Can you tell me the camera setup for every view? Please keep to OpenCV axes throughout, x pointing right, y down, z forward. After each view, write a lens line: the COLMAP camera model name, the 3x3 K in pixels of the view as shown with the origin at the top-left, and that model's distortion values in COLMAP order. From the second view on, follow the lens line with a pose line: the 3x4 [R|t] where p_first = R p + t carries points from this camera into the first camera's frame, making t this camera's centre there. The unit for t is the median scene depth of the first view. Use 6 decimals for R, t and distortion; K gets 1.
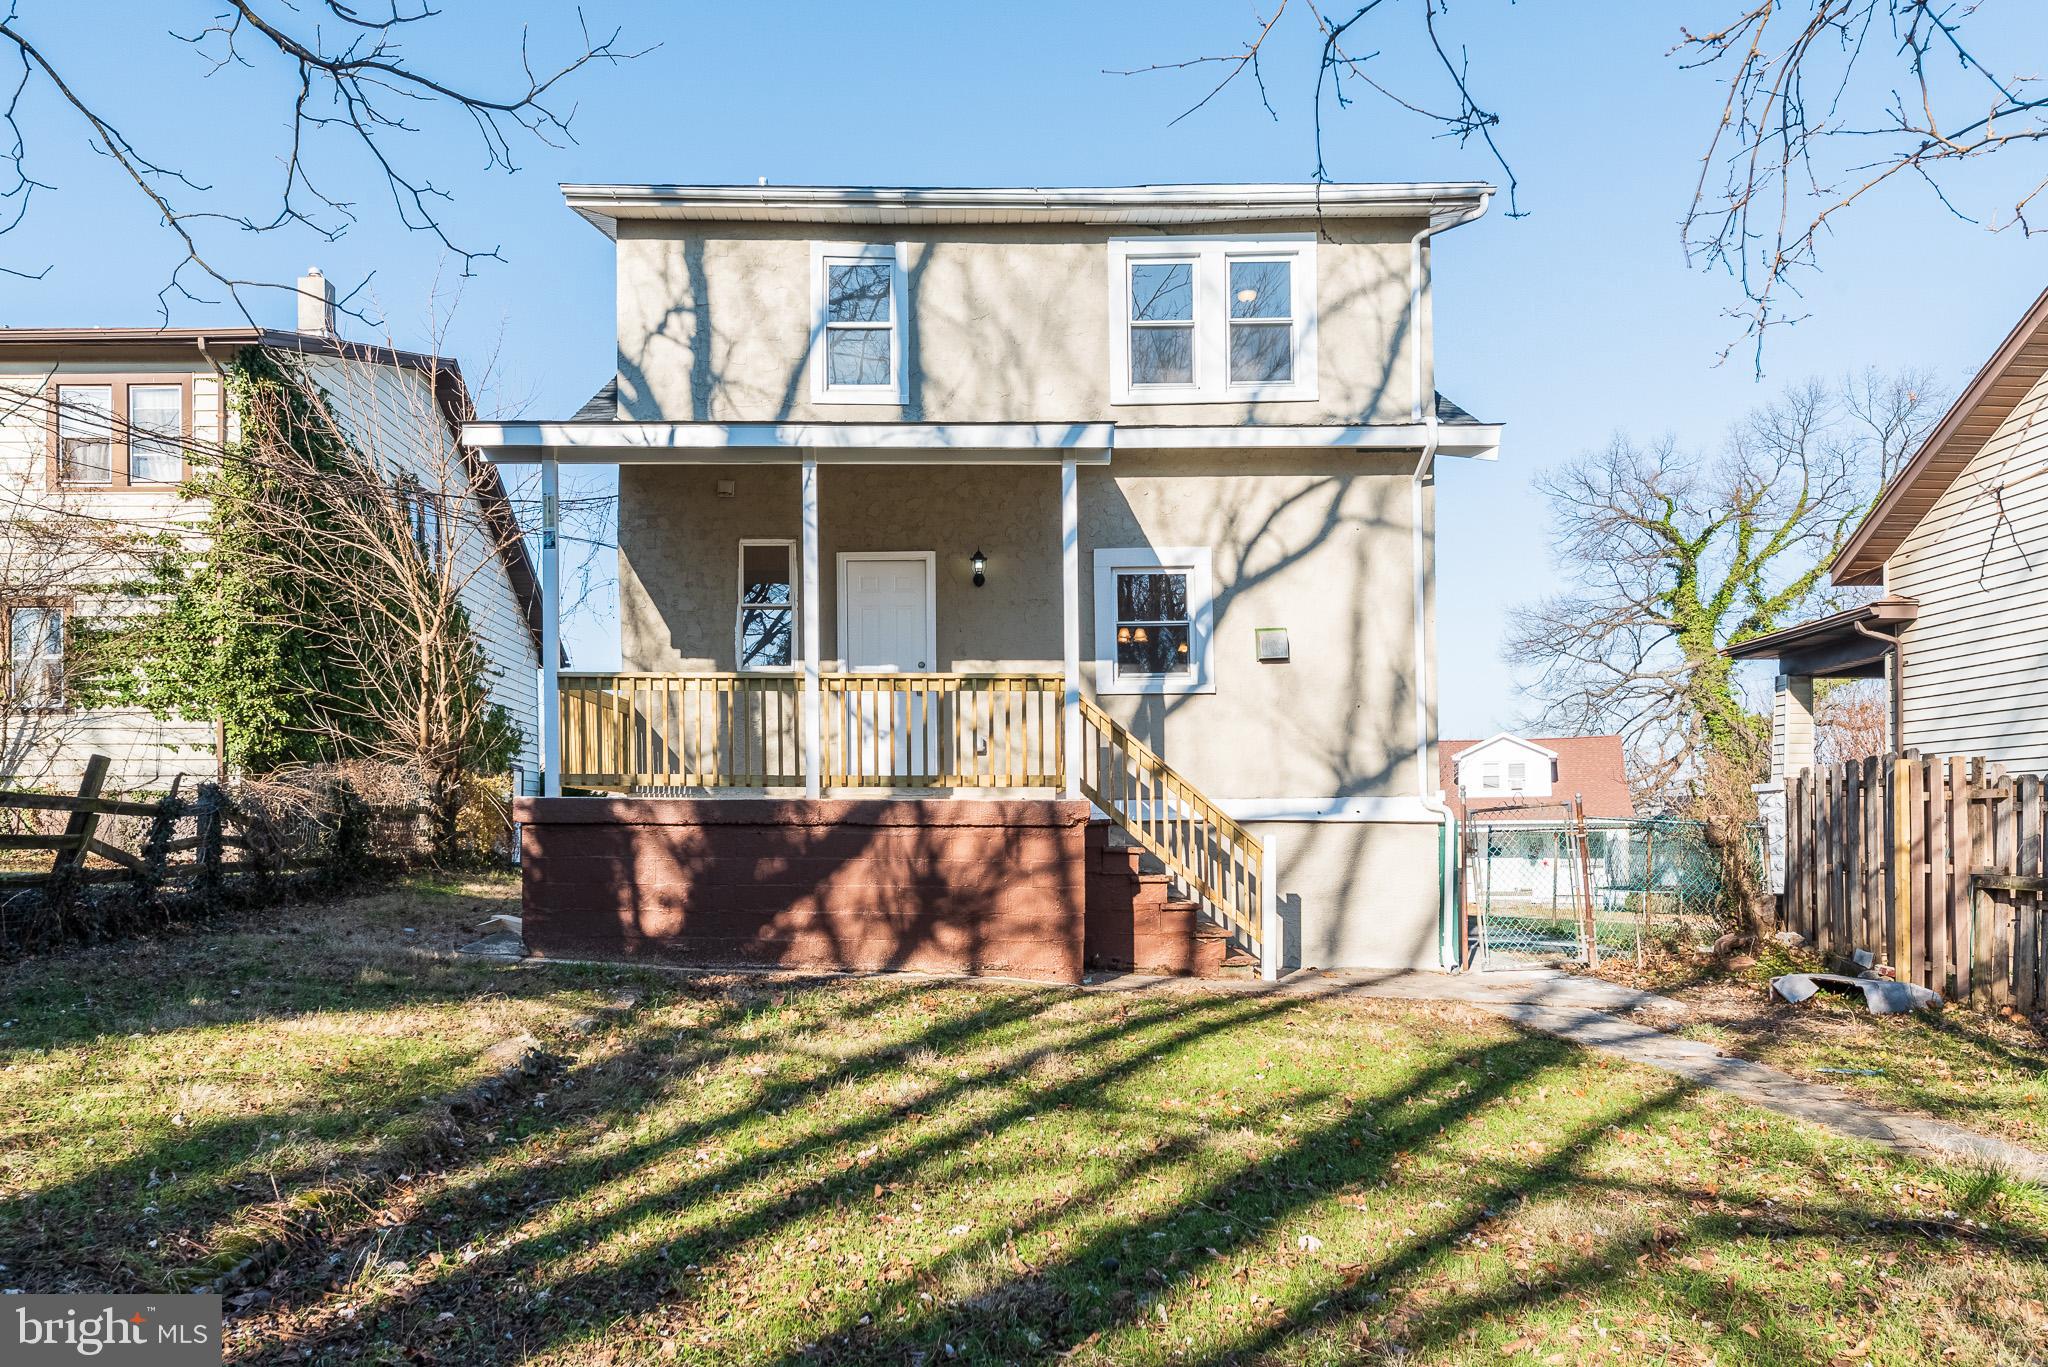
lens RADIAL K [[1502.9, 0, 951.9], [0, 1502.9, 819.9], [0, 0, 1]] dist [0.006932, 0.001866]
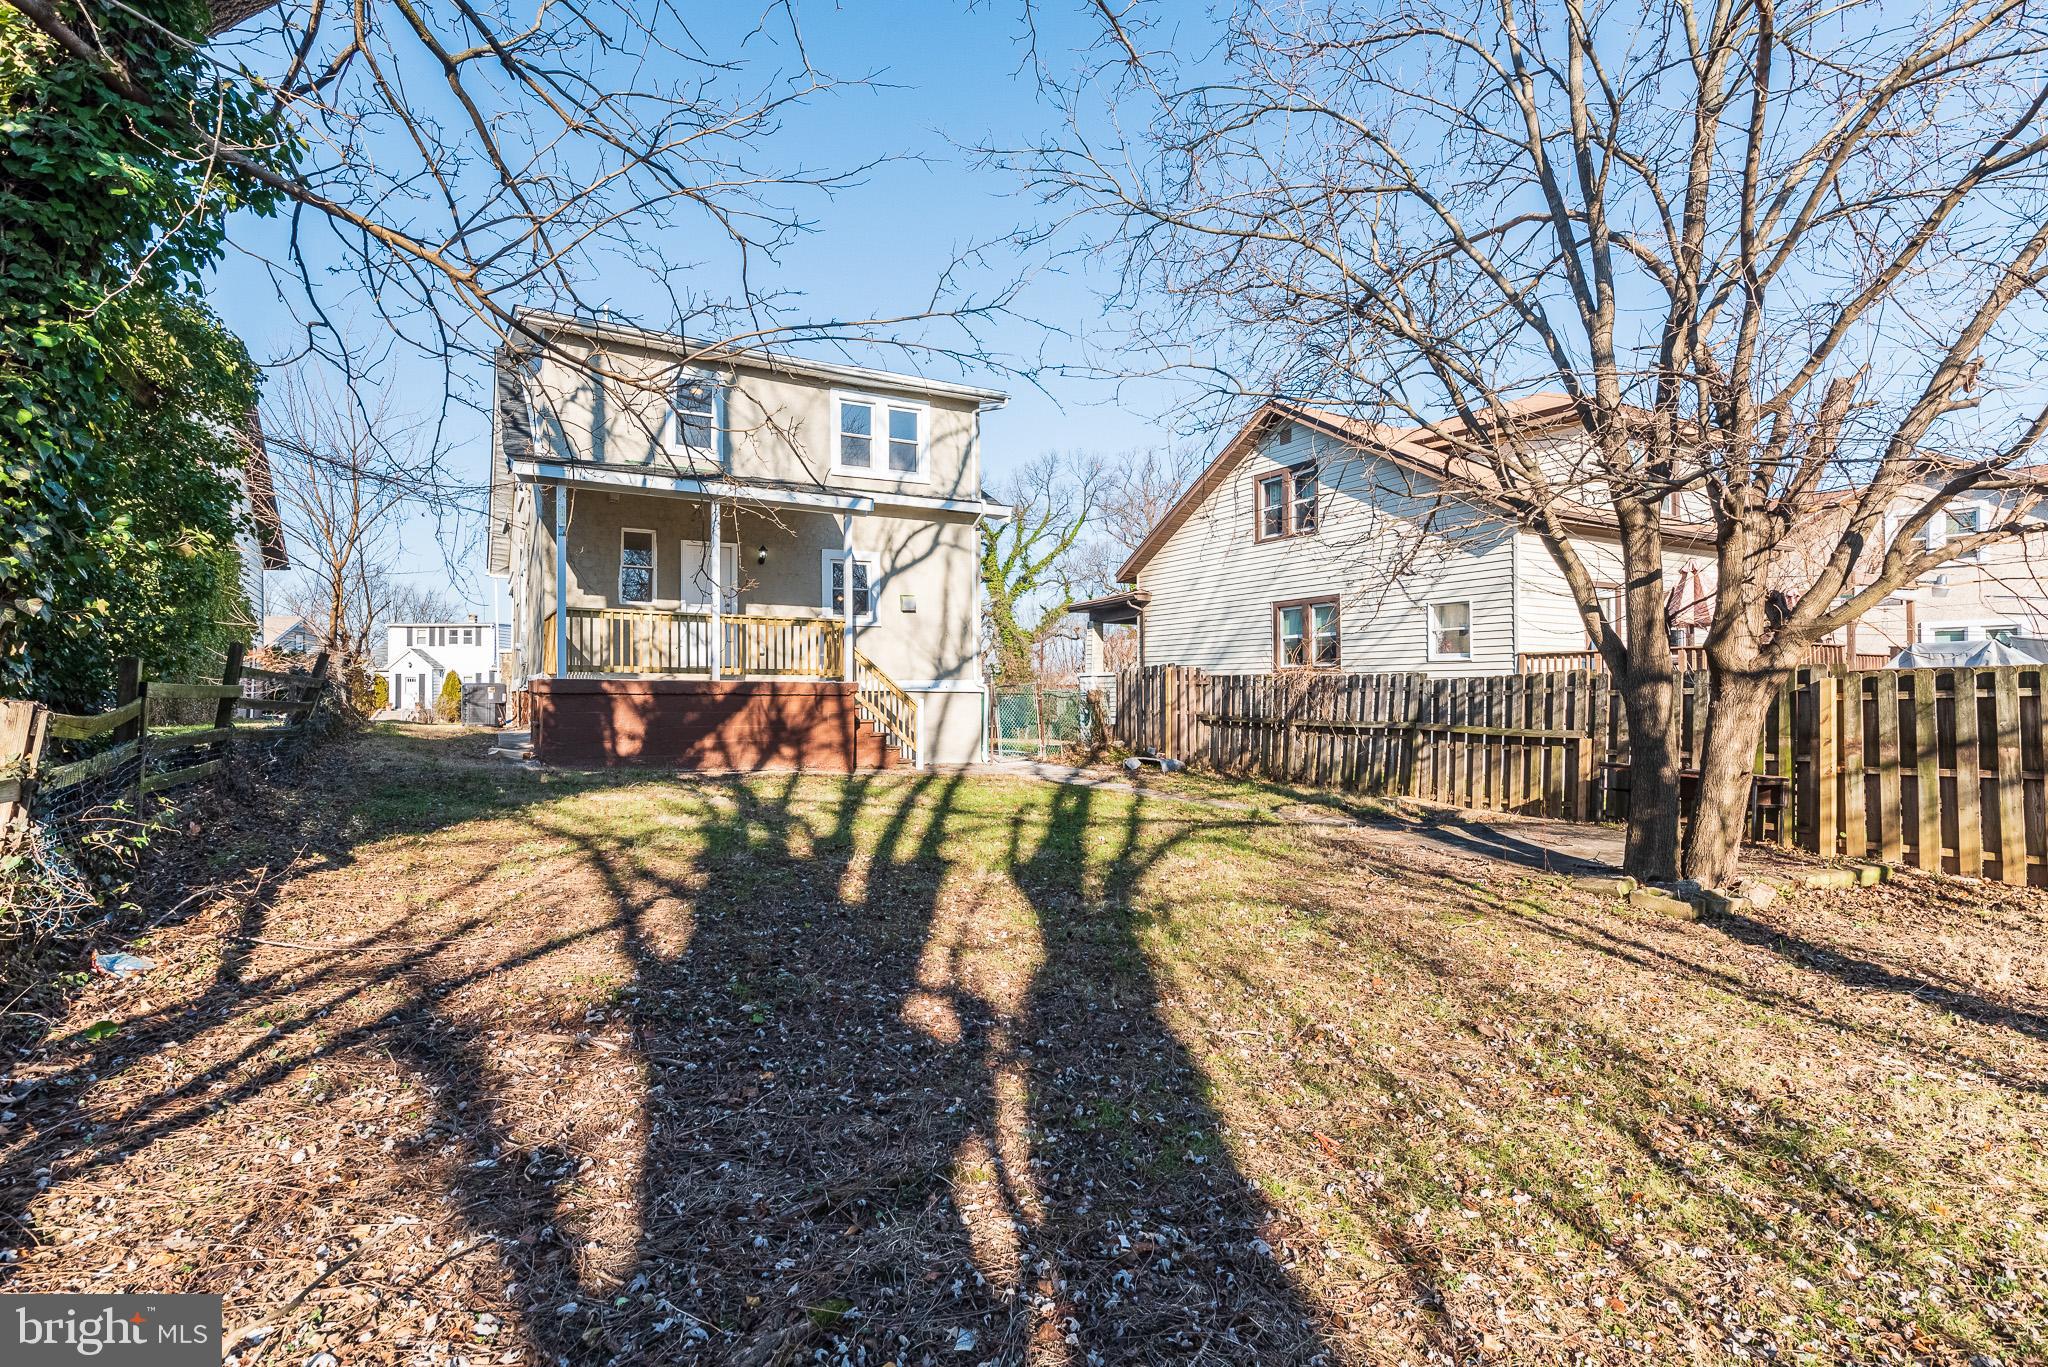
lens RADIAL K [[1016.6, 0, 1024.0], [0, 1016.6, 683.5], [0, 0, 1]] dist [0.040535, 0.000220]
pose [[0.863168, 0.005845, 0.504882, -0.340310], [-0.006269, 0.999980, -0.000860, -0.009562], [-0.504877, -0.002423, 0.863188, -0.251402]]
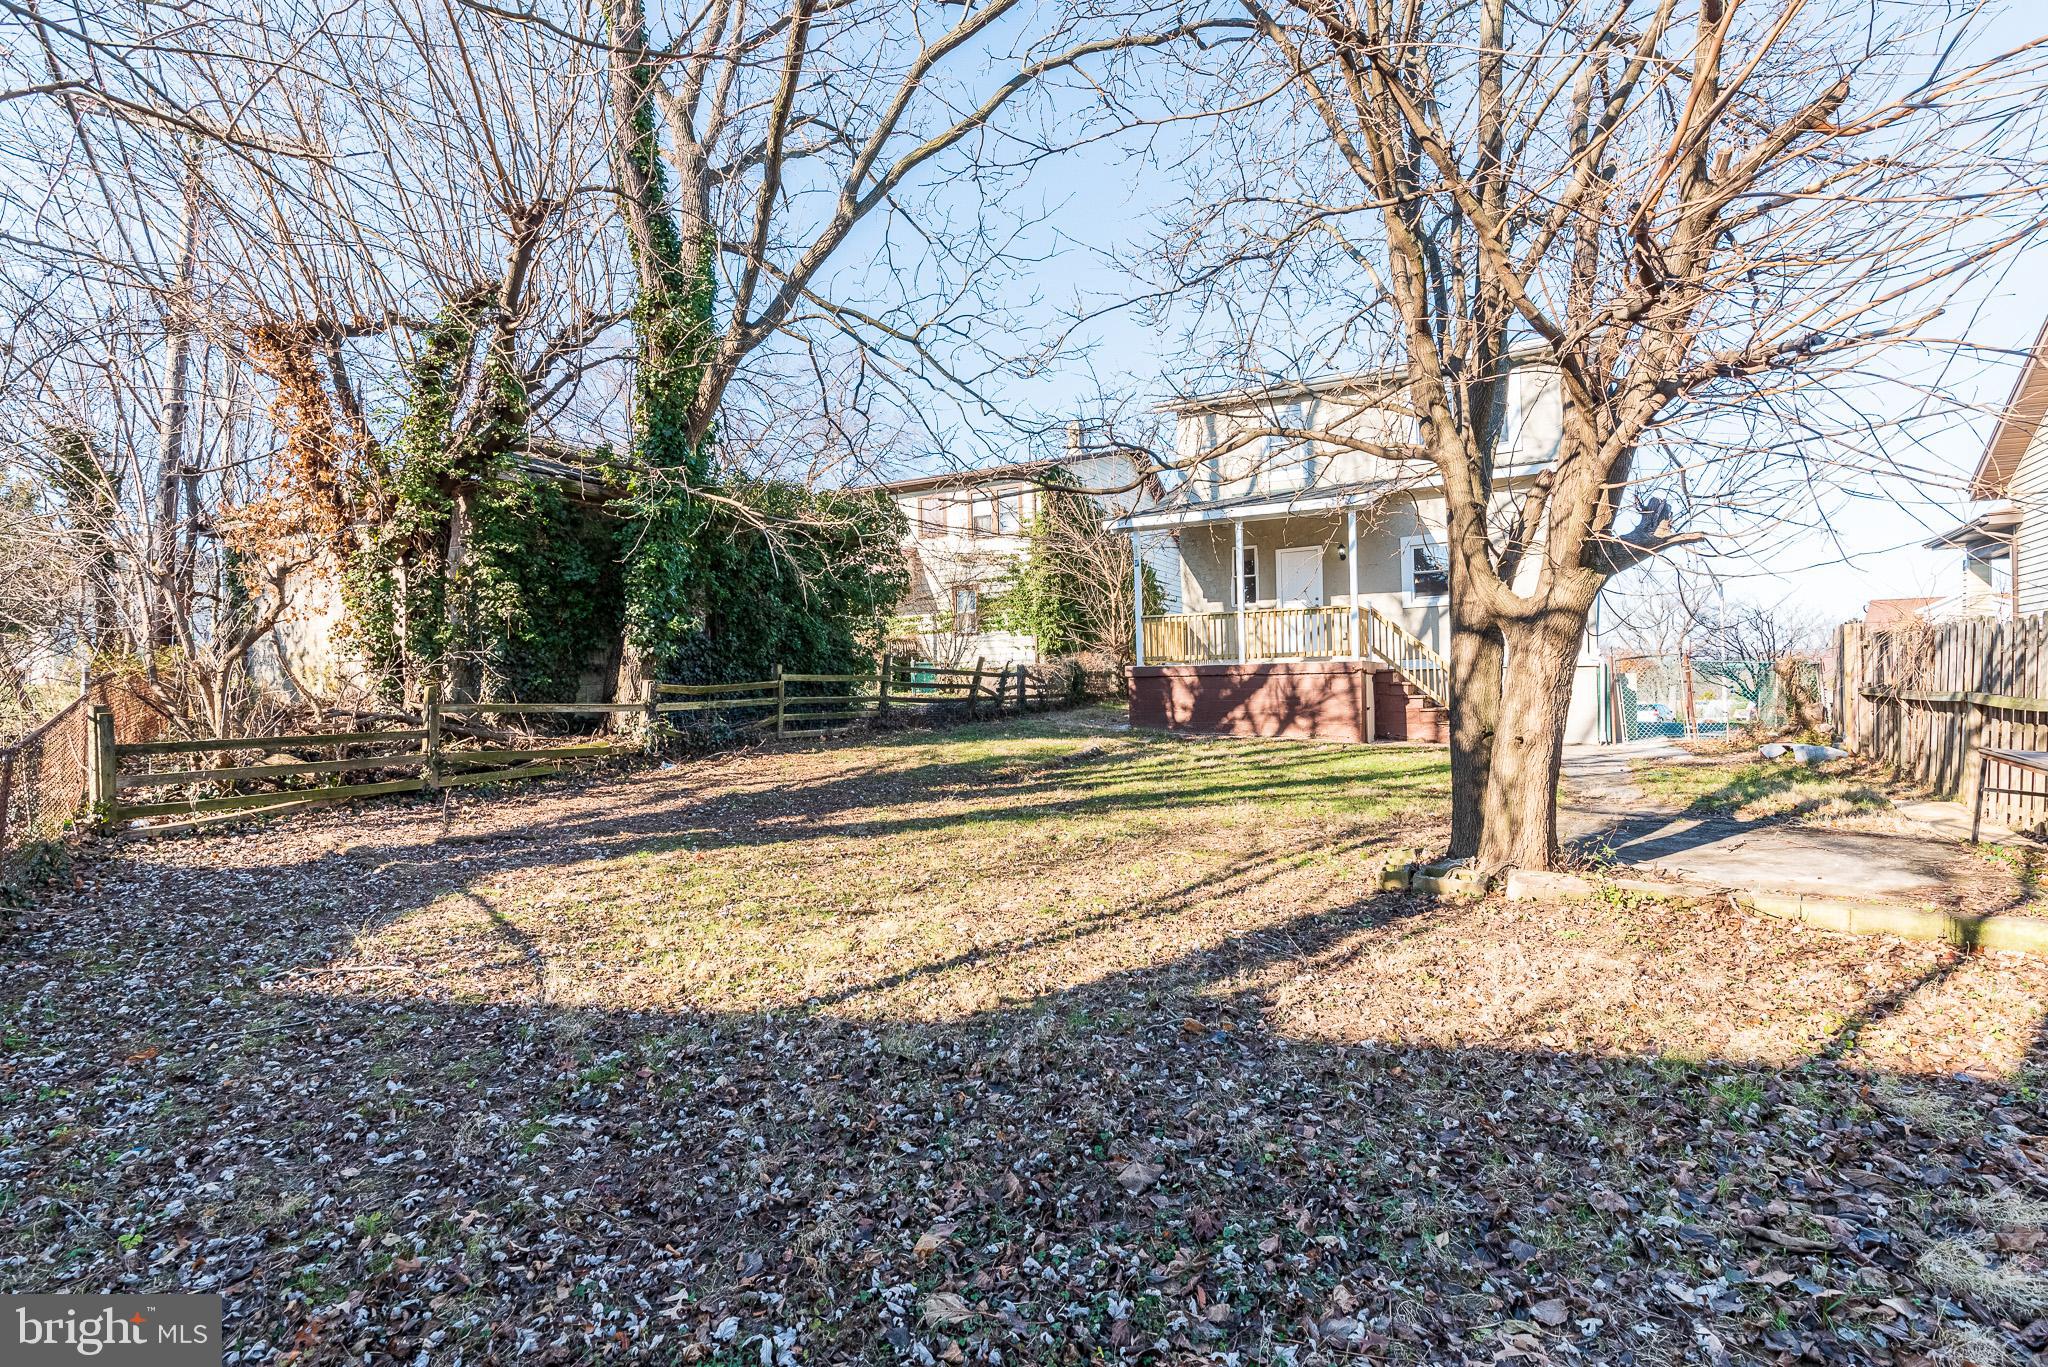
lens RADIAL K [[1016.6, 0, 1024.0], [0, 1016.6, 683.5], [0, 0, 1]] dist [0.040535, 0.000220]
pose [[0.878720, -0.019001, -0.476960, 0.311126], [0.021869, 0.999761, 0.000462, 0.007160], [0.476837, -0.010837, 0.878925, -0.484508]]
